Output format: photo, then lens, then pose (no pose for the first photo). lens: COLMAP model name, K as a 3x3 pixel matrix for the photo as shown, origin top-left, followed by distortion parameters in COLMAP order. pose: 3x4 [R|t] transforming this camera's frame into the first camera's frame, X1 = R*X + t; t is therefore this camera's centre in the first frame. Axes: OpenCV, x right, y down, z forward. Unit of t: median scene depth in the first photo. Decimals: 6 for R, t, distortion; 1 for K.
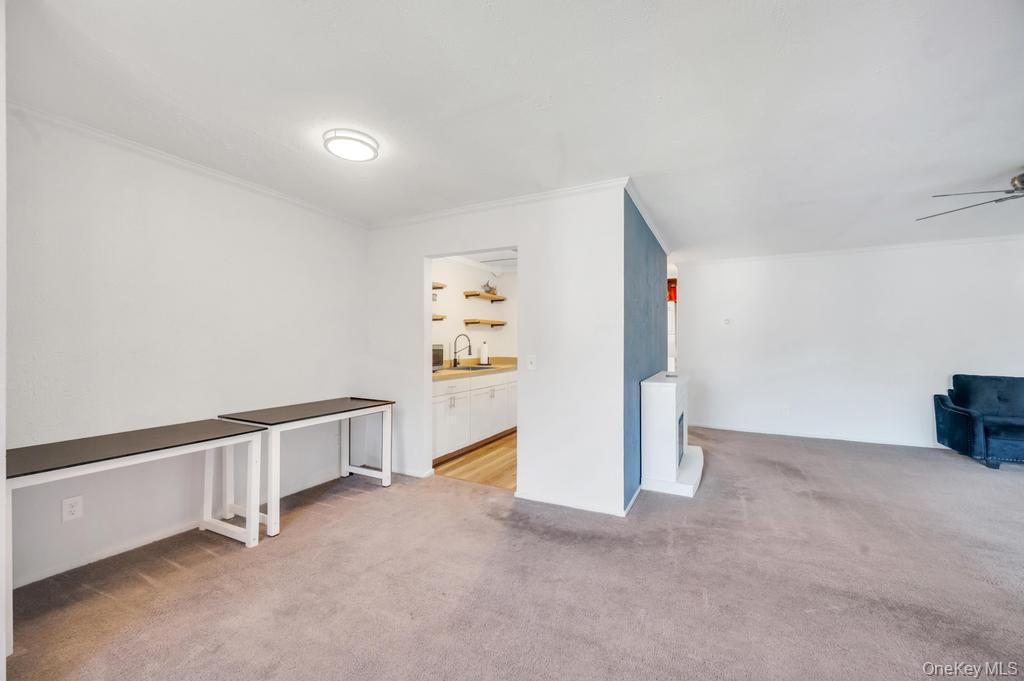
lens RADIAL K [[406.1, 0, 513.0], [0, 406.1, 340.7], [0, 0, 1]] dist [-0.000343, -0.000232]
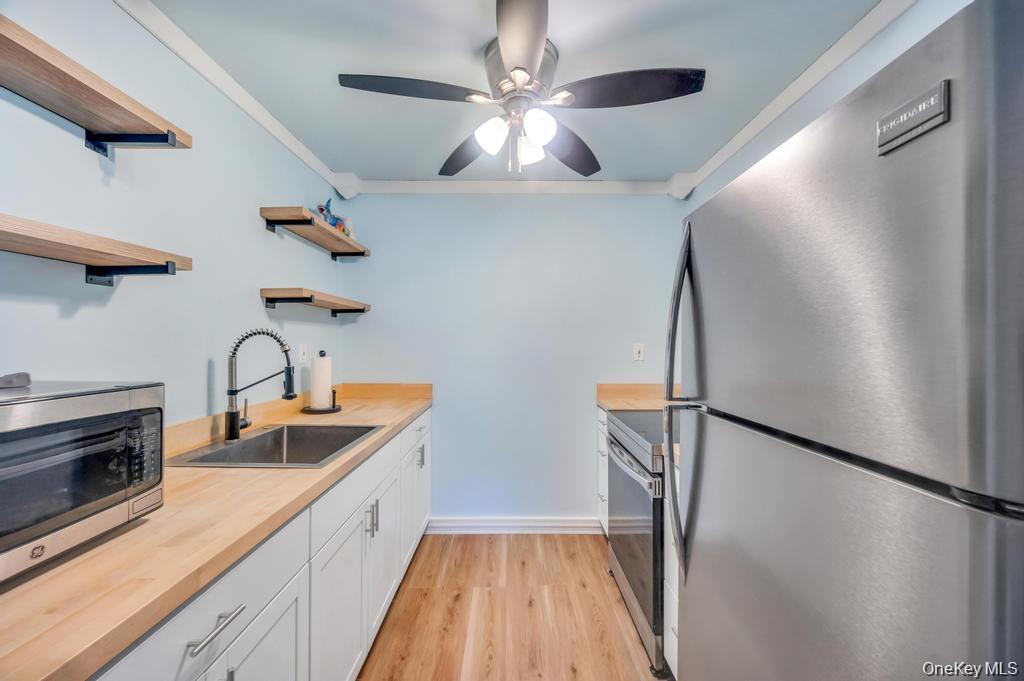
lens RADIAL K [[406.1, 0, 513.0], [0, 406.1, 340.7], [0, 0, 1]] dist [-0.000343, -0.000232]
pose [[0.891146, -0.002202, 0.453711, -0.092251], [0.000589, 0.999993, 0.003696, -0.009891], [-0.453716, -0.003027, 0.891141, 0.630615]]
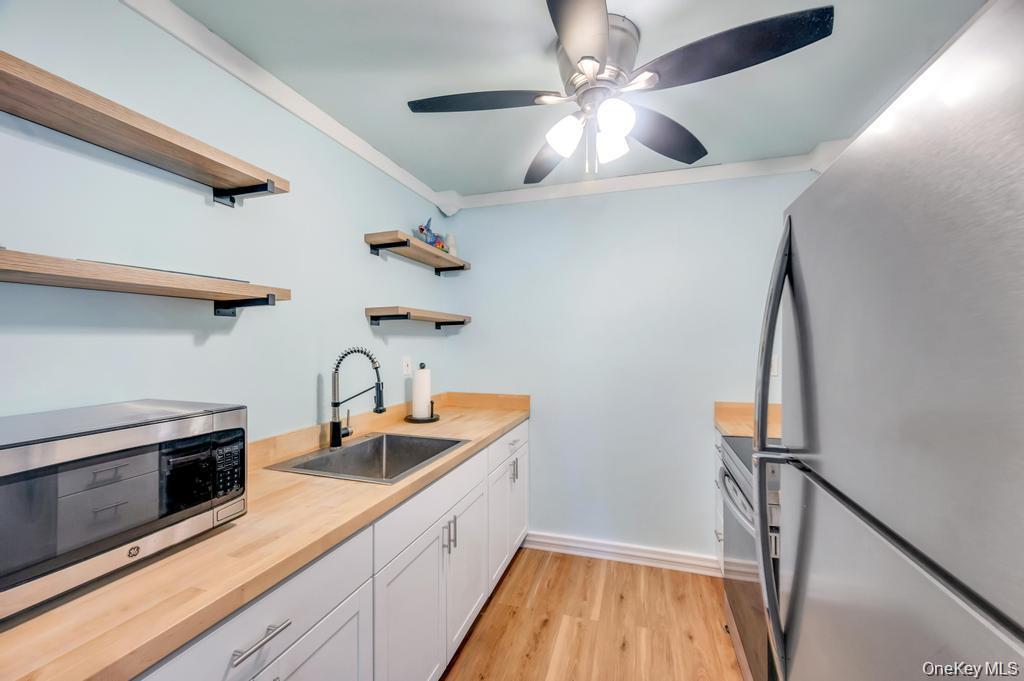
lens RADIAL K [[409.4, 0, 512.8], [0, 409.4, 343.9], [0, 0, 1]] dist [0.000215, -0.000204]
pose [[0.987166, -0.009011, 0.159442, -0.049740], [0.007897, 0.999940, 0.007620, -0.022089], [-0.159501, -0.006263, 0.987178, 0.635863]]
